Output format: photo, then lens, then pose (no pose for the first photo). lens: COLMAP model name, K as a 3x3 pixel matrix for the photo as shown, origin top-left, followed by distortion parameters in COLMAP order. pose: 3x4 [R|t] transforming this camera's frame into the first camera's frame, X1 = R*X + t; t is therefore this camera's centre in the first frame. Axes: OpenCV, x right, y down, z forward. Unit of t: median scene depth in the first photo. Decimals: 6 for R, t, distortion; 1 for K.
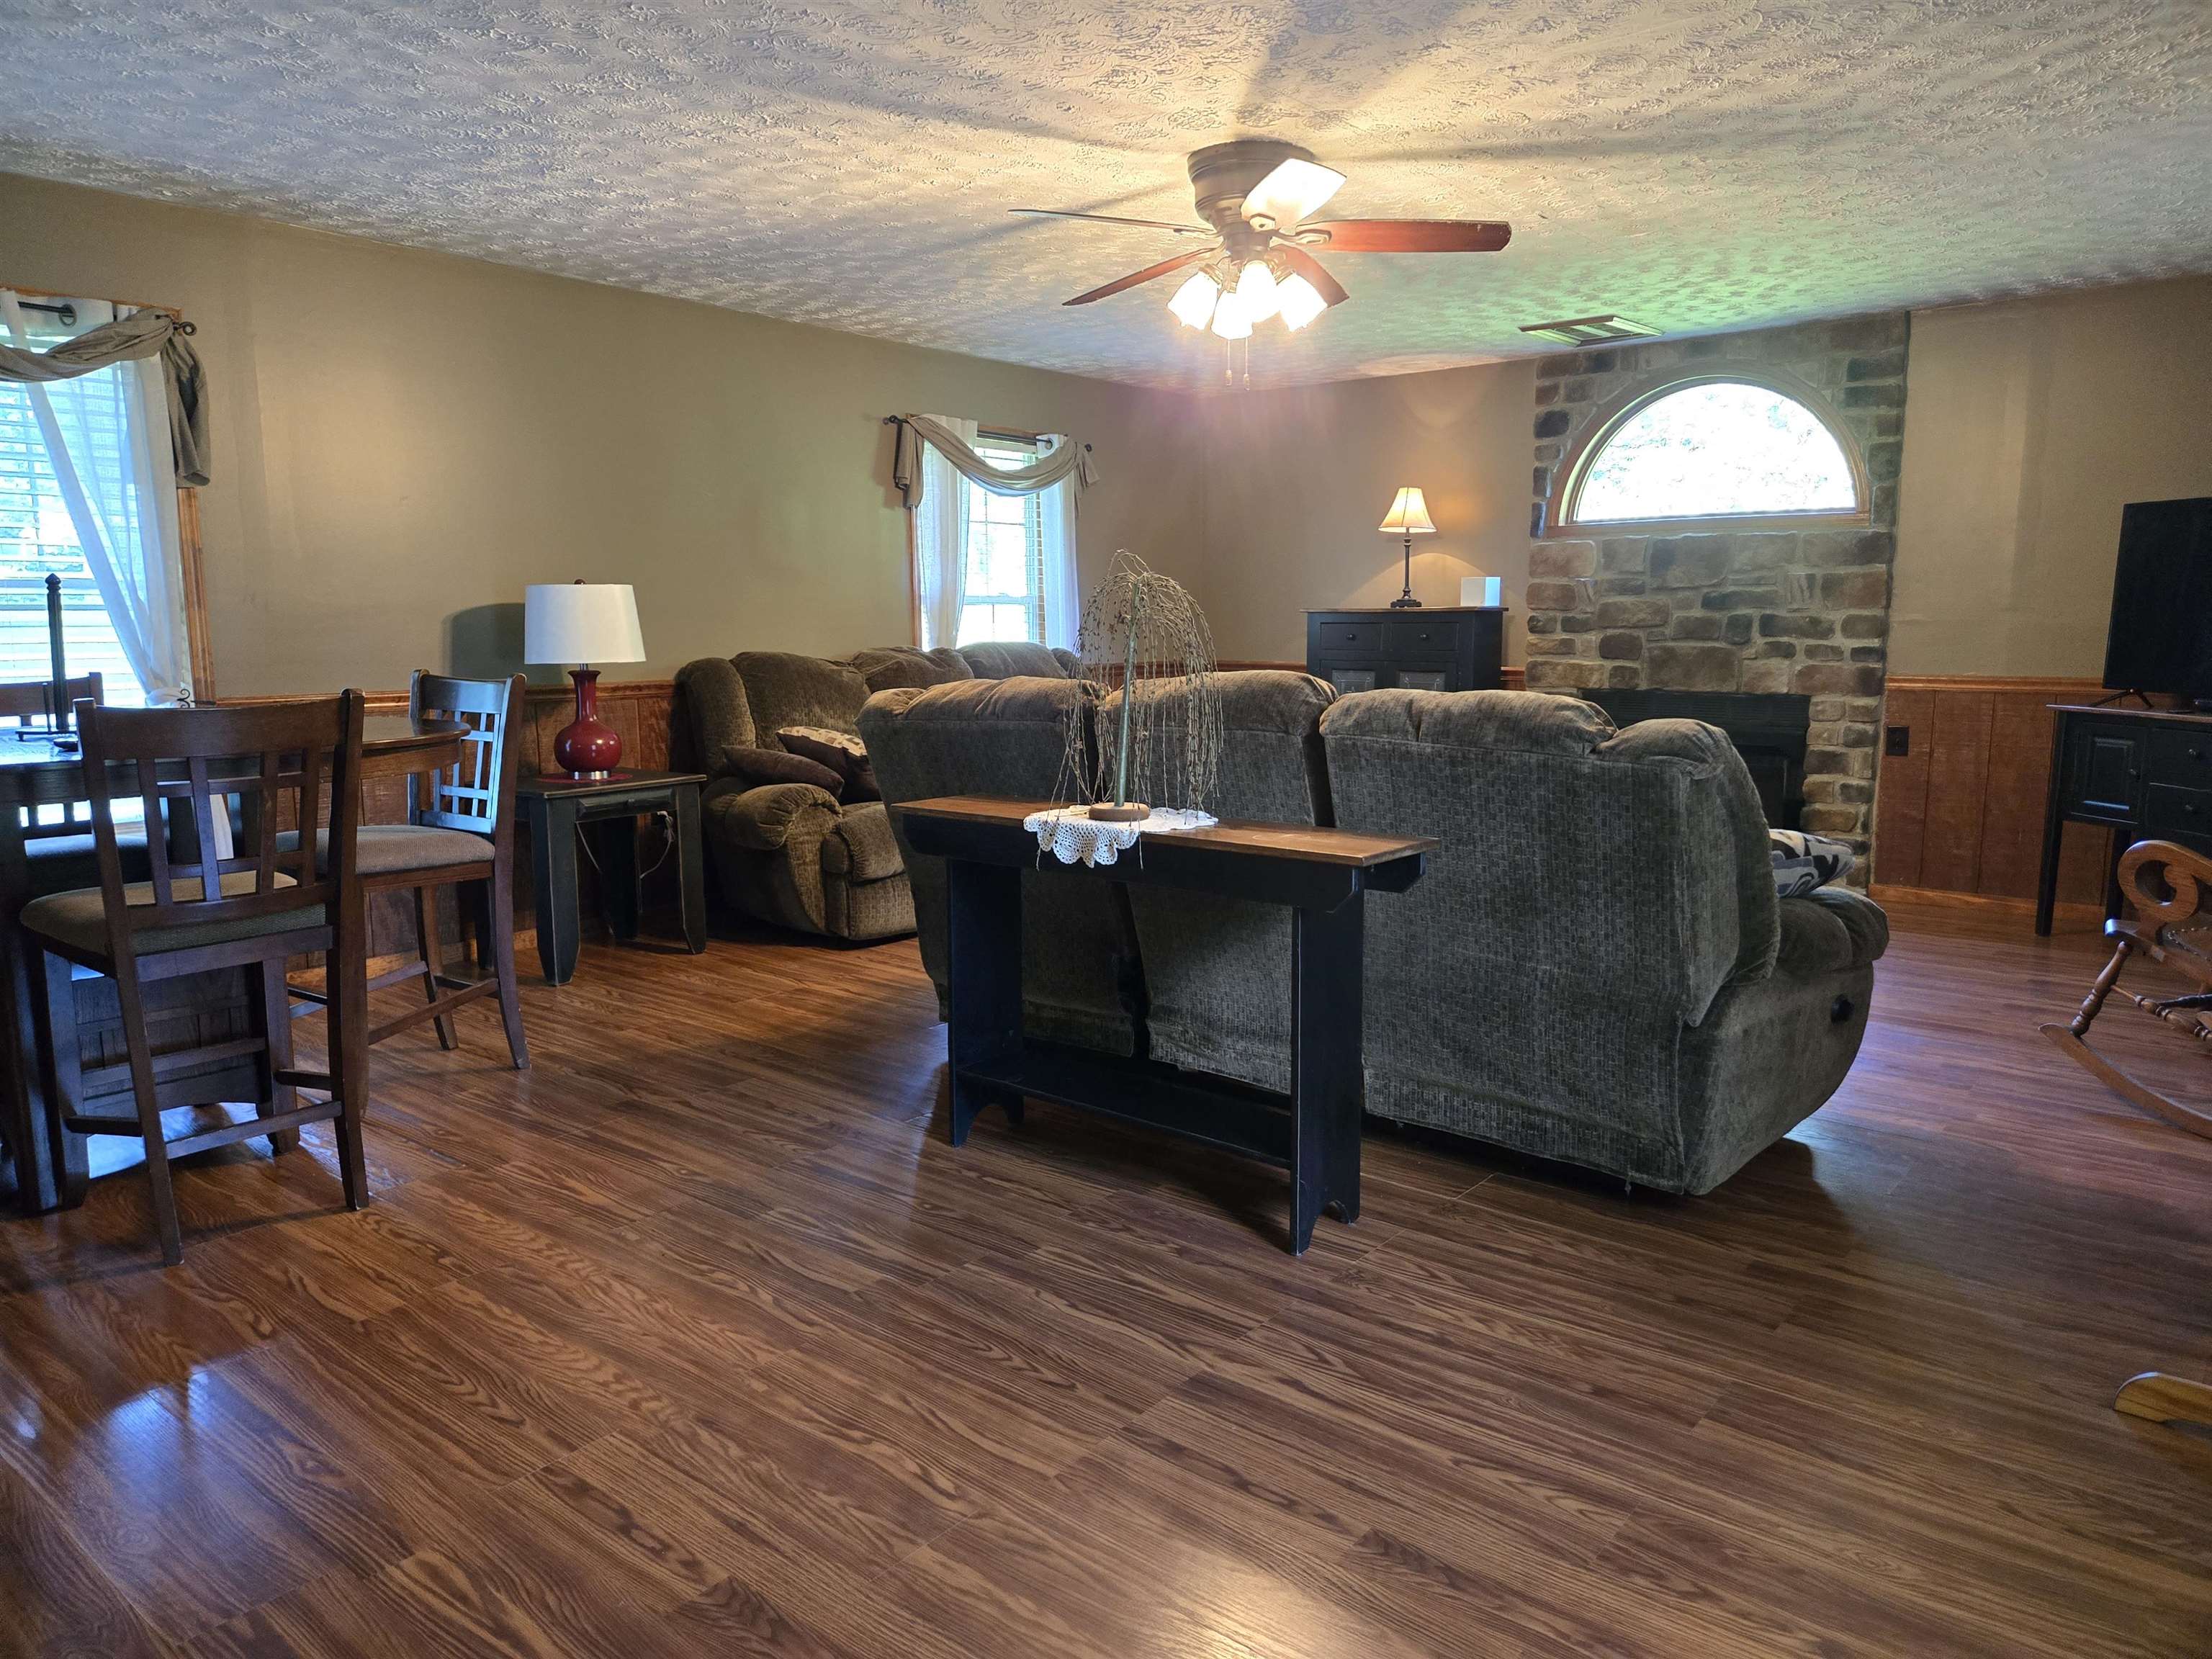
lens RADIAL K [[1474.2, 0, 1119.7], [0, 1474.2, 824.9], [0, 0, 1]] dist [0.070742, -0.065265]
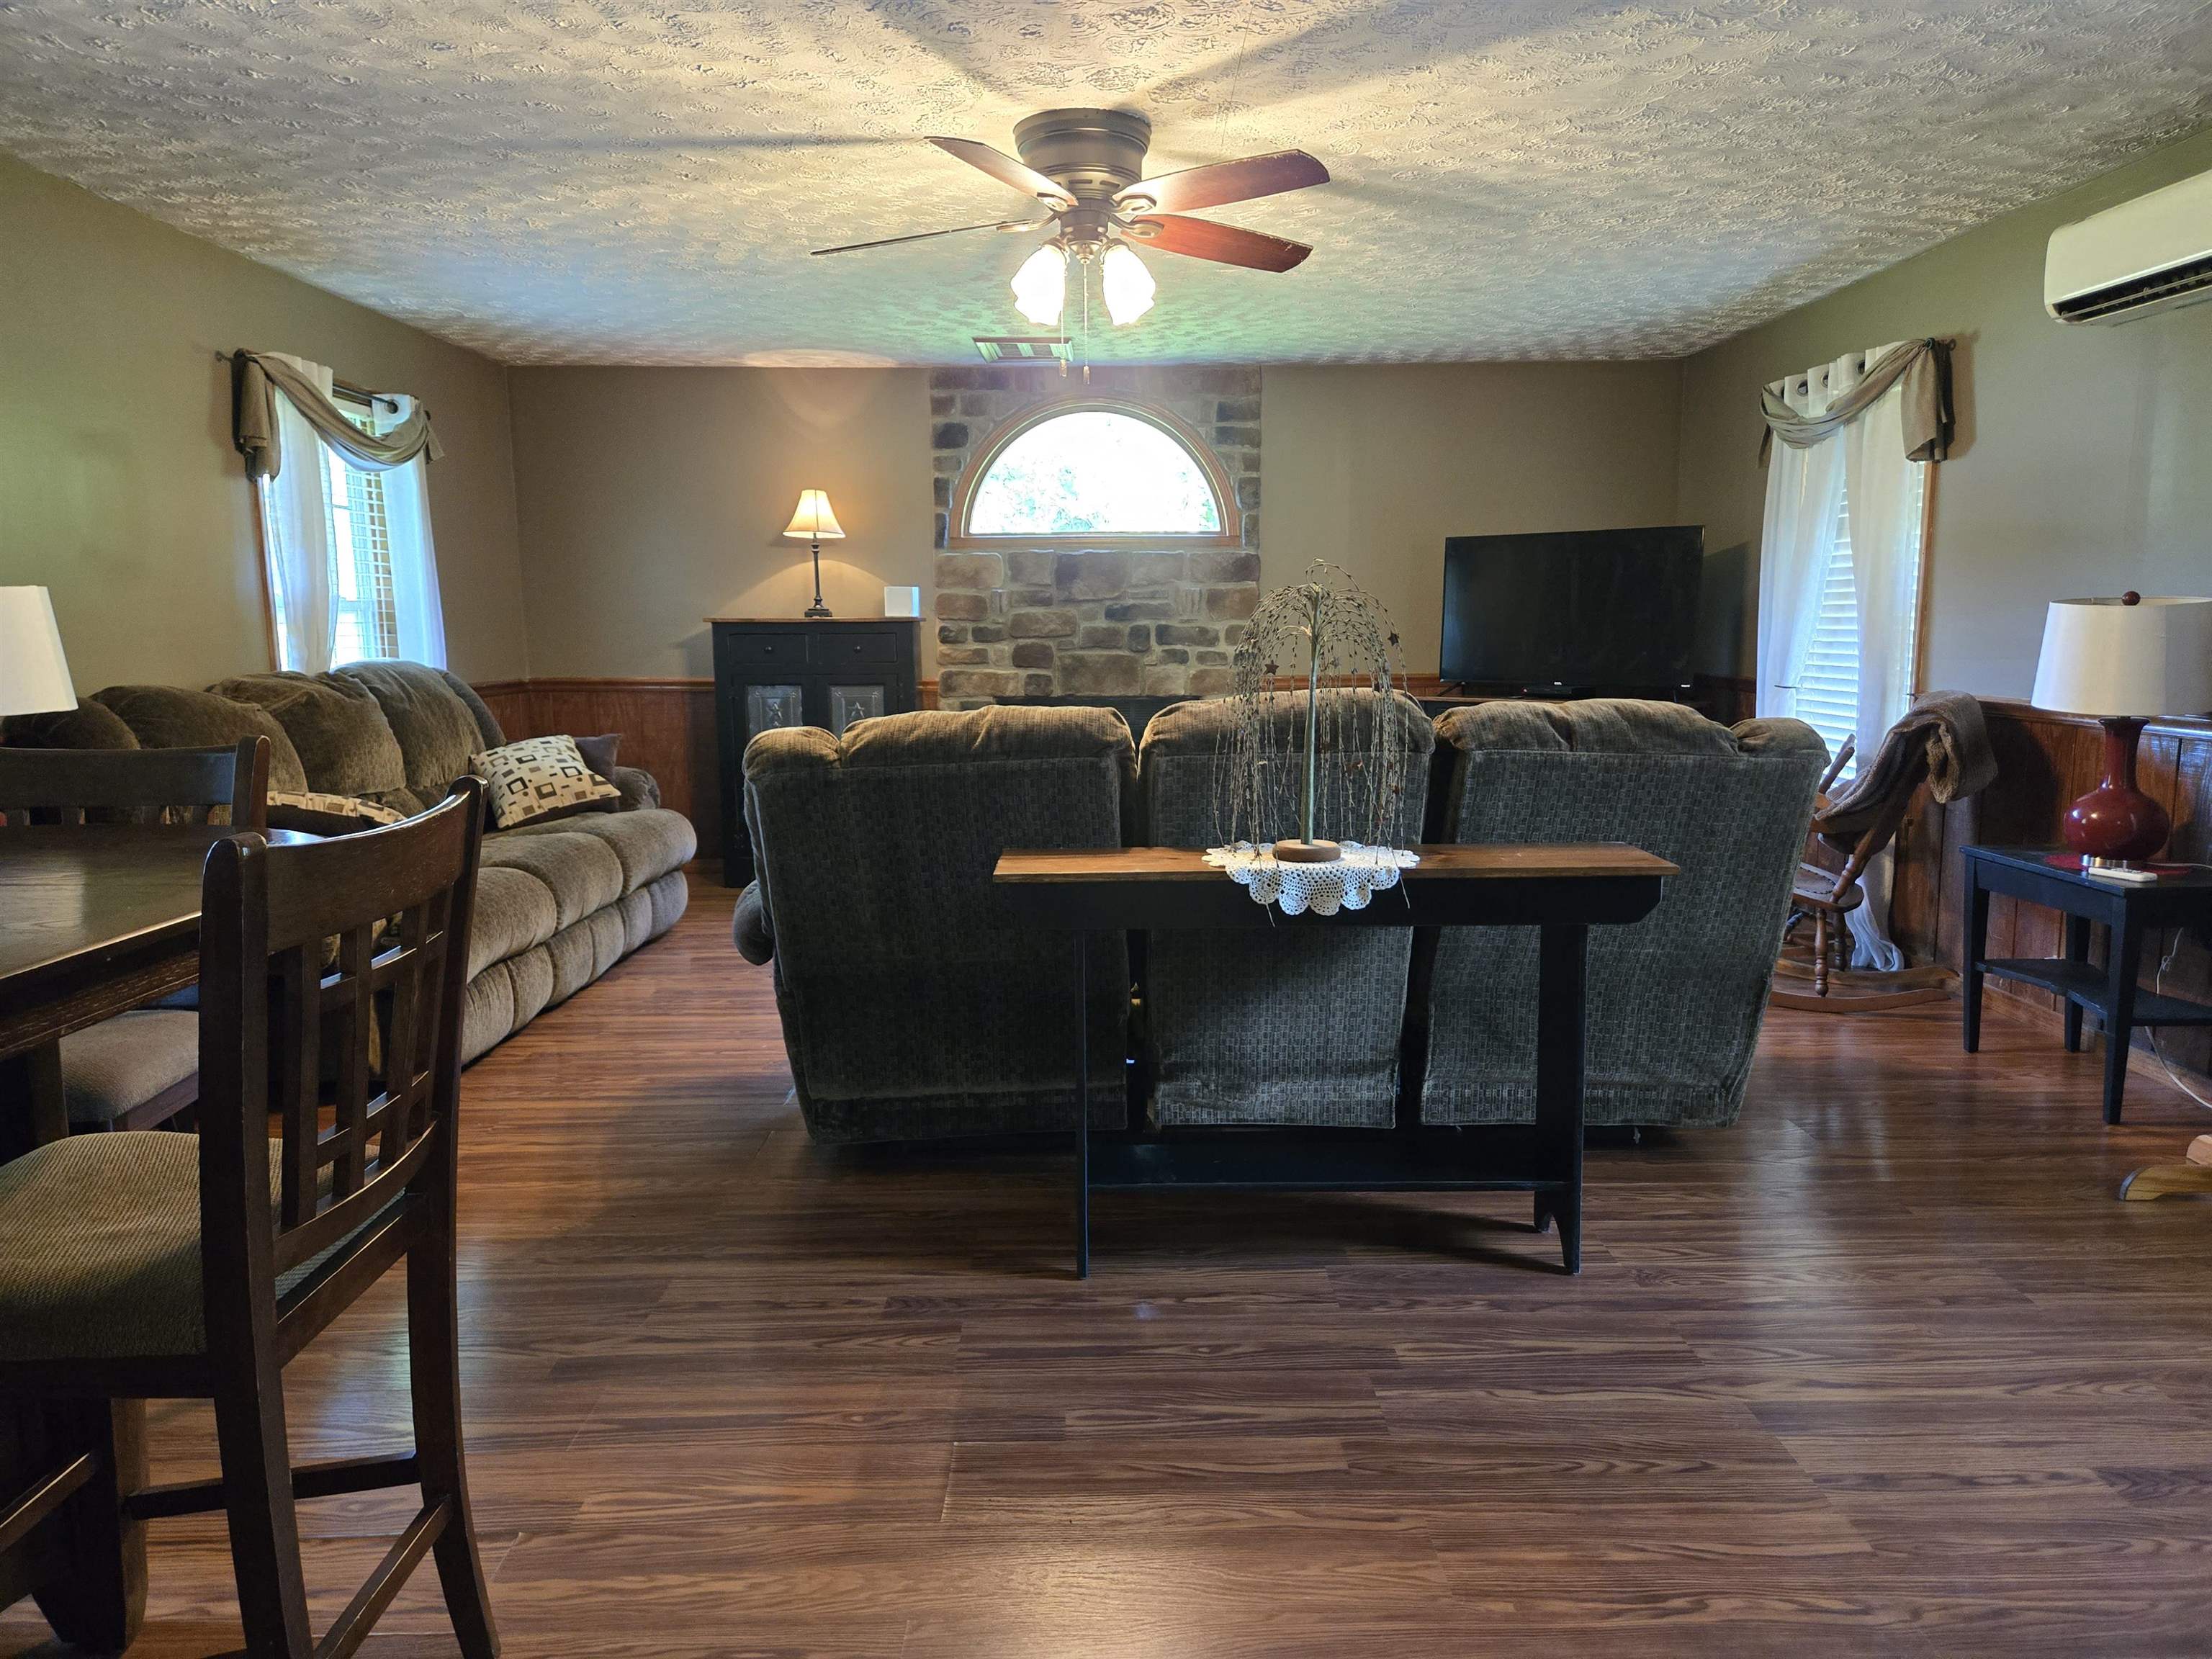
lens RADIAL K [[1474.2, 0, 1119.7], [0, 1474.2, 824.9], [0, 0, 1]] dist [0.070742, -0.065265]
pose [[0.763671, -0.092911, 0.638885, -0.319205], [0.095241, 0.994976, 0.030852, -0.030422], [-0.638541, 0.037288, 0.768684, 0.183744]]
